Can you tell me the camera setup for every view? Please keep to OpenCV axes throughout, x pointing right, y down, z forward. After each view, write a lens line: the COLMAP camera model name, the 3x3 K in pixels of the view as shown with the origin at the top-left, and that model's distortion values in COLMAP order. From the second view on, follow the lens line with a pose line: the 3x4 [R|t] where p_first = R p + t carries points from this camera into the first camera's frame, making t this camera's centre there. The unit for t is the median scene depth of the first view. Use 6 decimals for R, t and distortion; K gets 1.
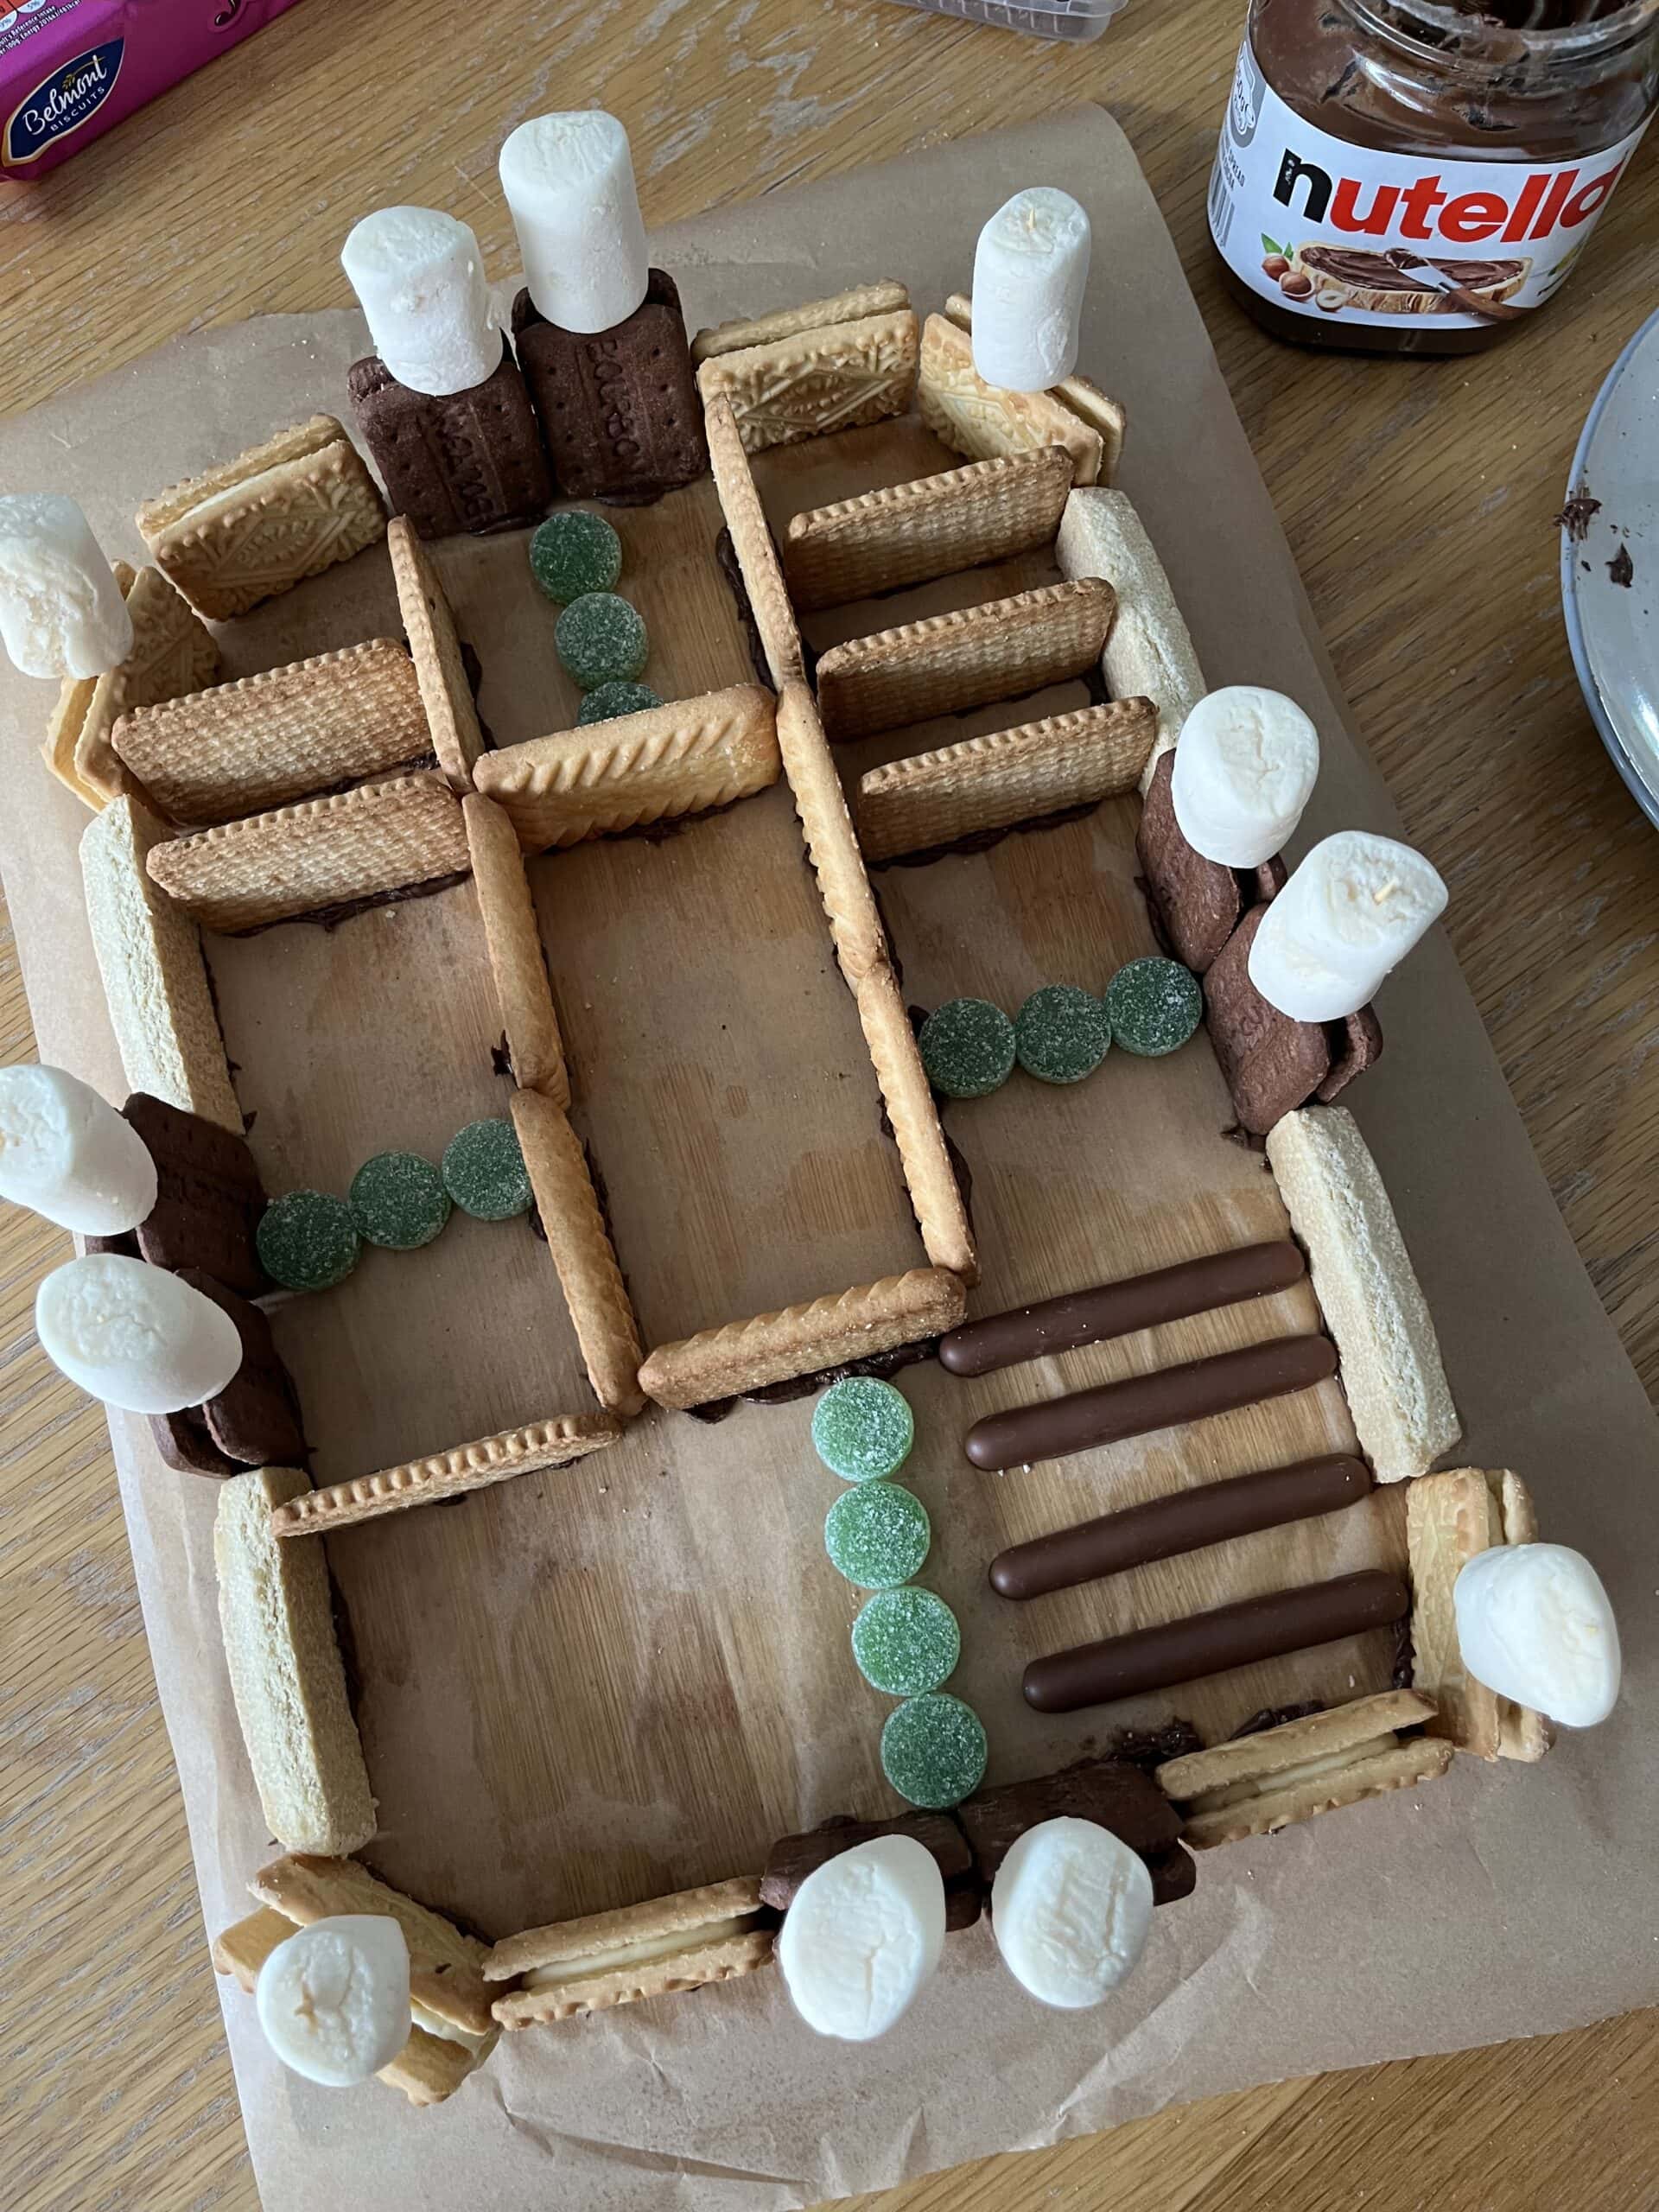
lens RADIAL K [[1711.4, 0, 829.5], [0, 1711.4, 1106.0], [0, 0, 1]] dist [0.005316, -0.005166]
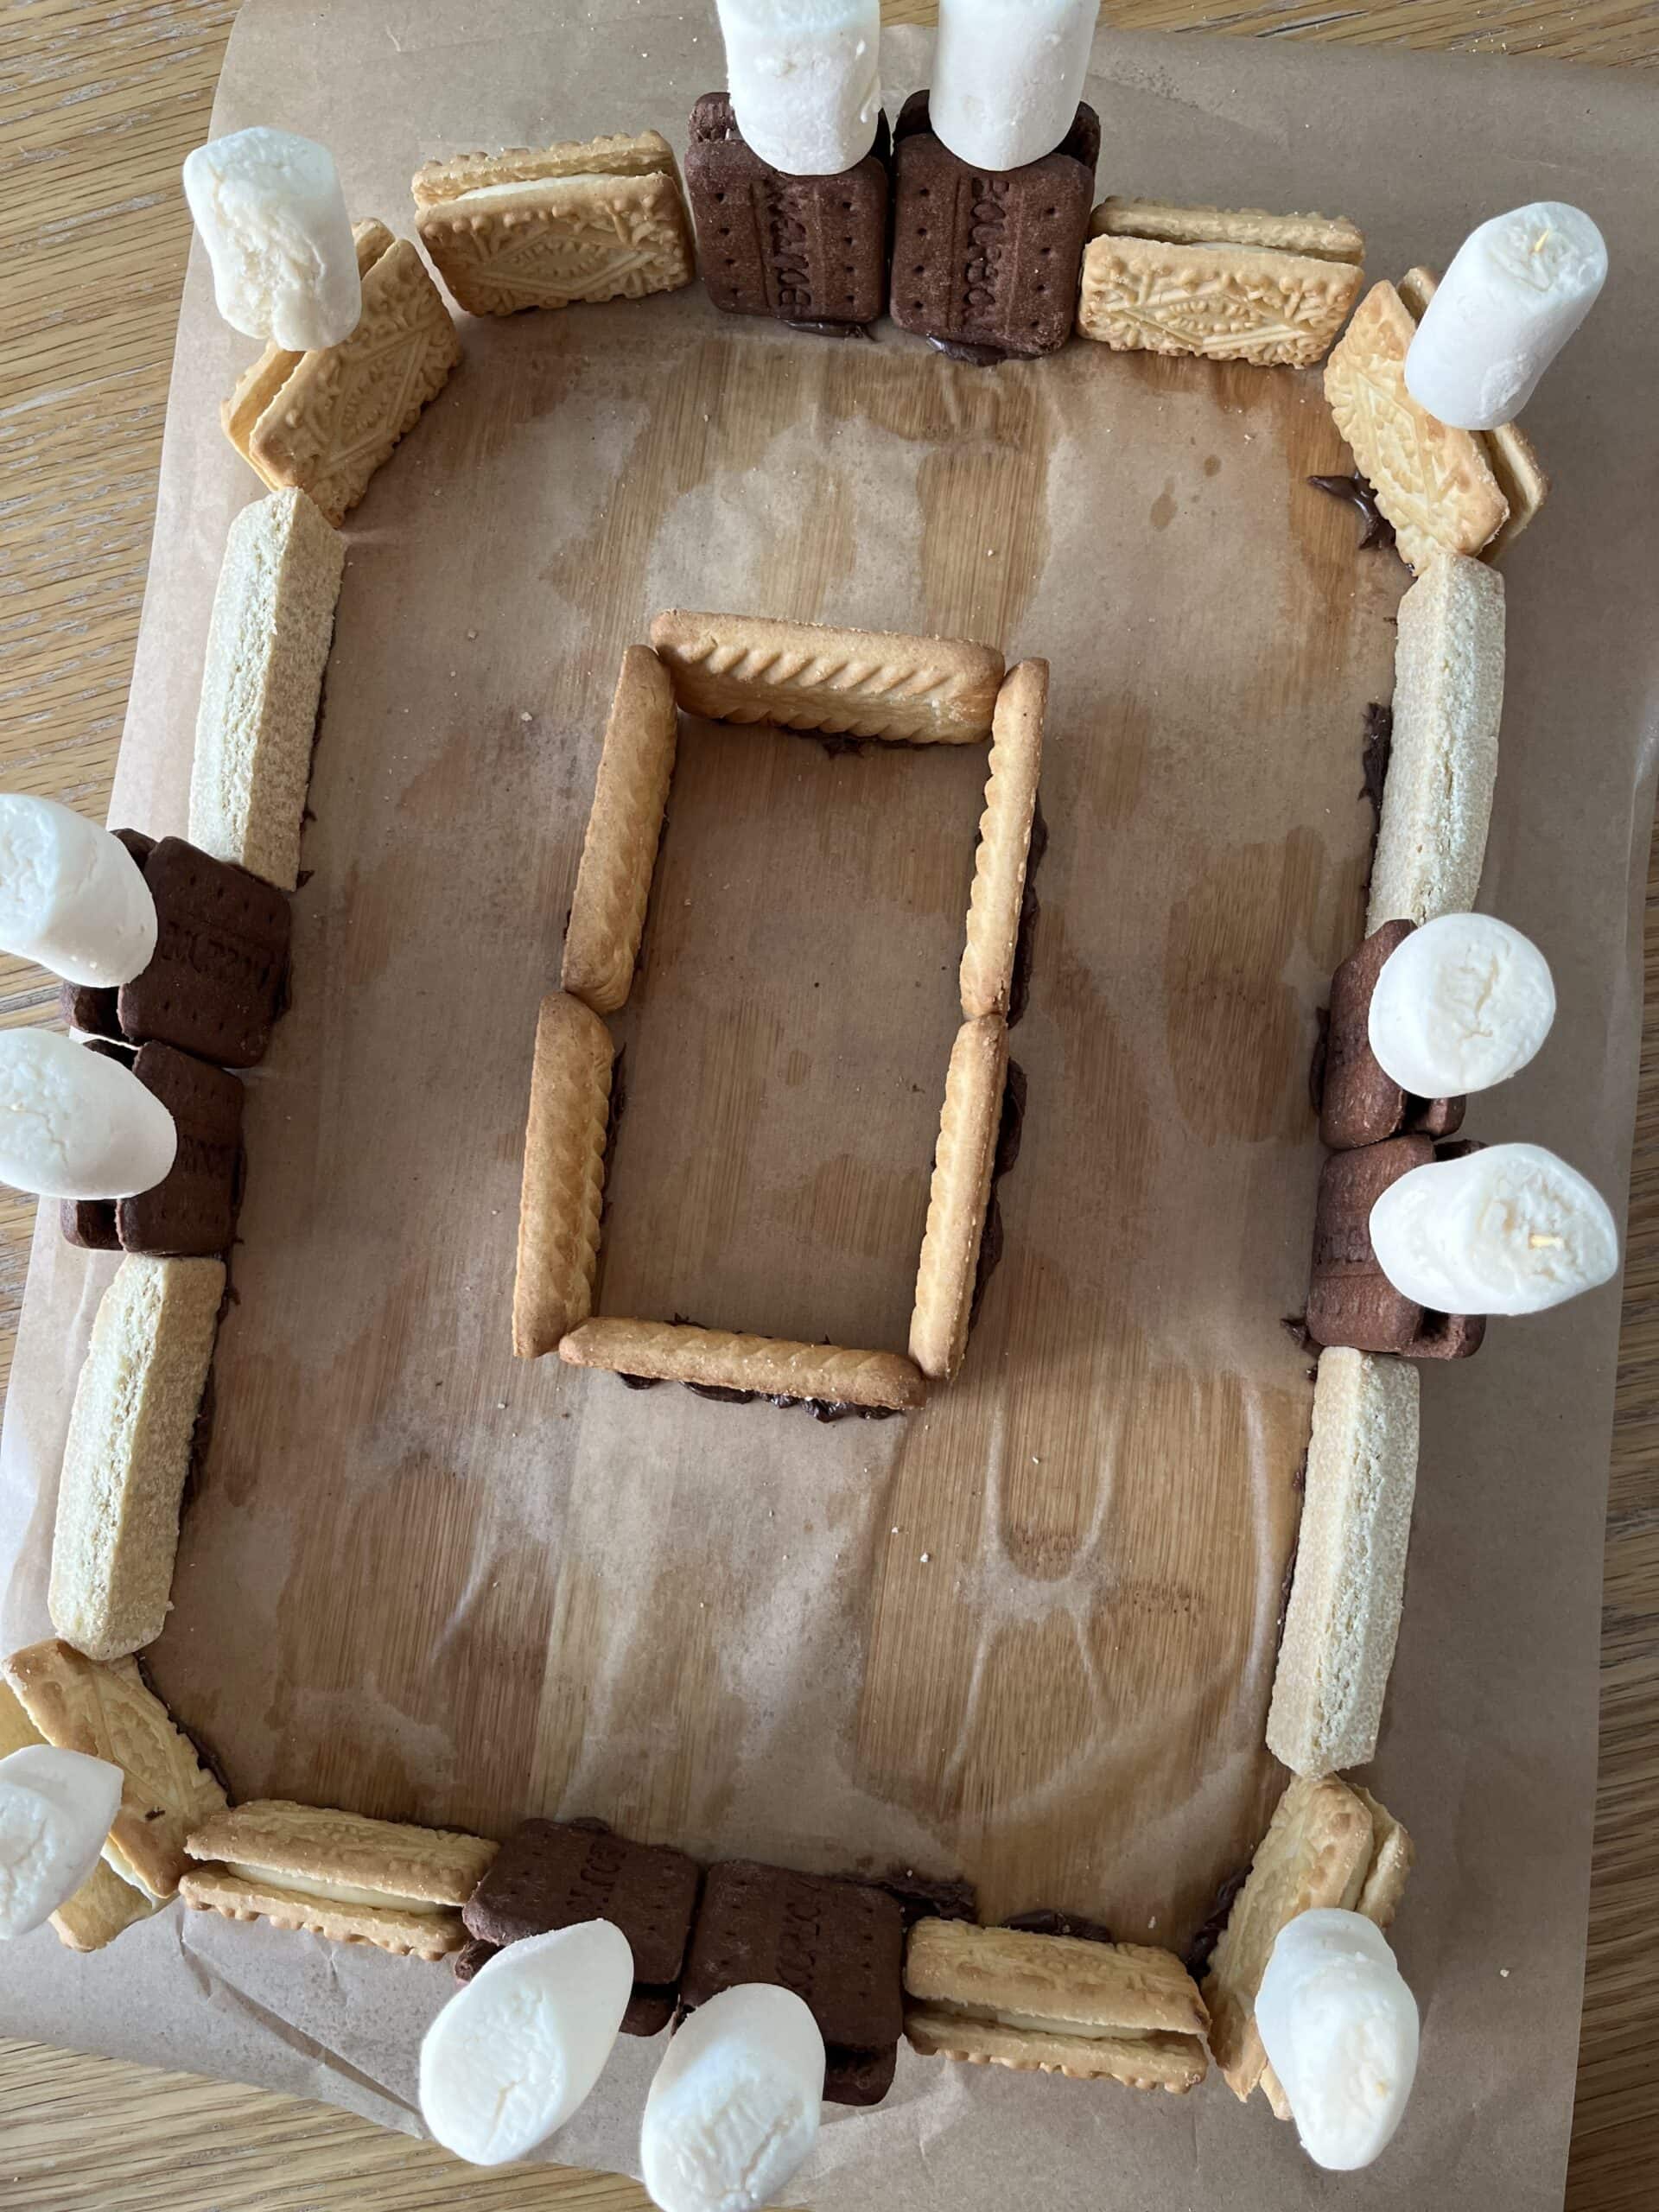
lens RADIAL K [[1733.5, 0, 821.4], [0, 1733.5, 1109.5], [0, 0, 1]] dist [0.022090, -0.048850]
pose [[0.917876, 0.393205, -0.053792, 0.016154], [-0.379506, 0.909273, 0.170876, -0.152239], [0.116101, -0.136429, 0.983823, 0.104366]]
